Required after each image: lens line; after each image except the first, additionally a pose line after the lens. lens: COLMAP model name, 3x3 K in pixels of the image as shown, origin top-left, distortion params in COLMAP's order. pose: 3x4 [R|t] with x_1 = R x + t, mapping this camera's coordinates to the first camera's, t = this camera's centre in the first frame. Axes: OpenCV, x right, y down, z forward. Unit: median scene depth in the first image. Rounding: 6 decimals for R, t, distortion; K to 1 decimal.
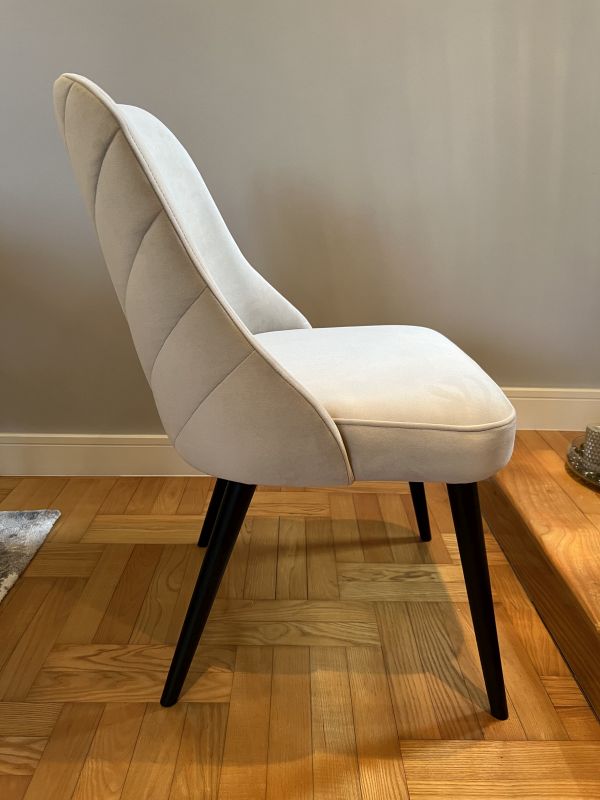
lens RADIAL K [[601.4, 0, 301.5], [0, 601.4, 403.6], [0, 0, 1]] dist [0.017607, -0.023085]
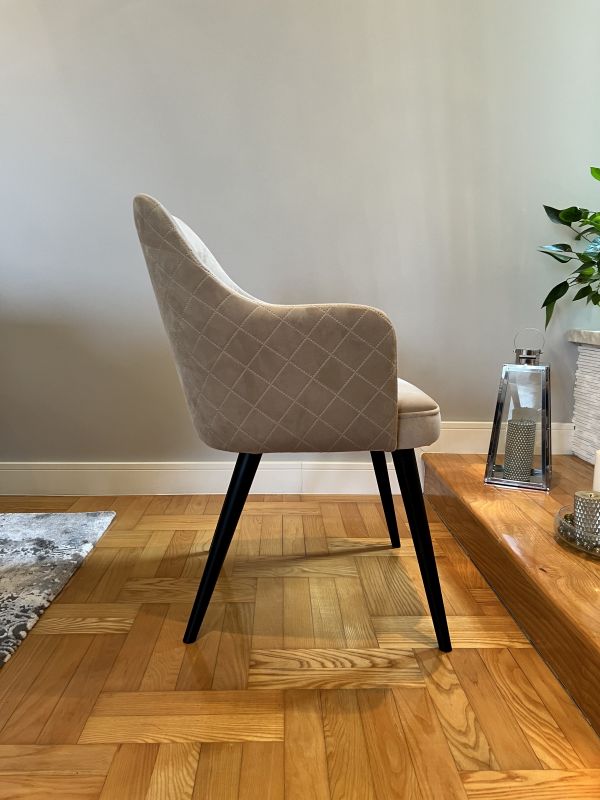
lens RADIAL K [[601.4, 0, 298.2], [0, 601.4, 403.6], [0, 0, 1]] dist [0.017607, -0.023085]
pose [[0.999762, -0.012759, 0.017688, -0.029115], [0.015711, 0.983849, -0.178310, 0.241621], [-0.015127, 0.178545, 0.983815, -0.443496]]
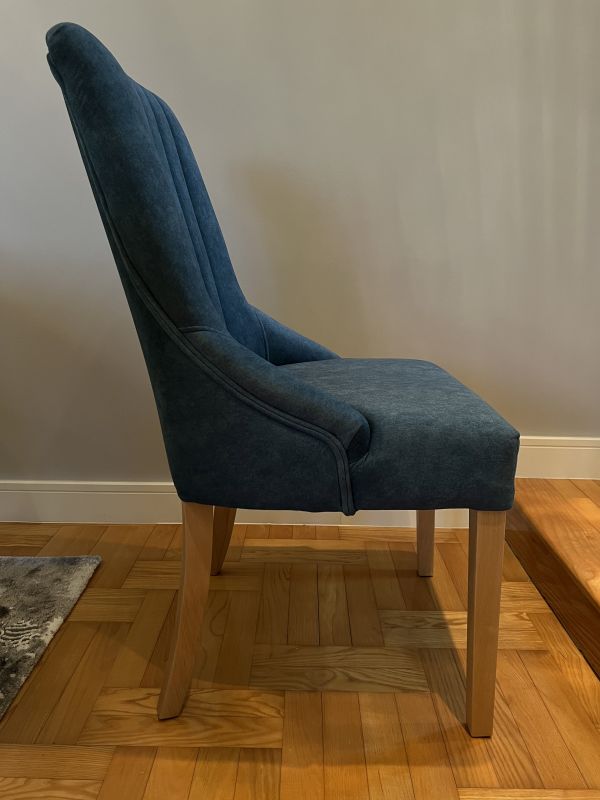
lens RADIAL K [[601.4, 0, 301.1], [0, 601.4, 400.2], [0, 0, 1]] dist [0.017607, -0.023085]
pose [[0.999810, -0.000419, -0.019477, -0.057523], [-0.001563, 0.994820, -0.101637, 0.024765], [0.019419, 0.101648, 0.994631, -0.034675]]
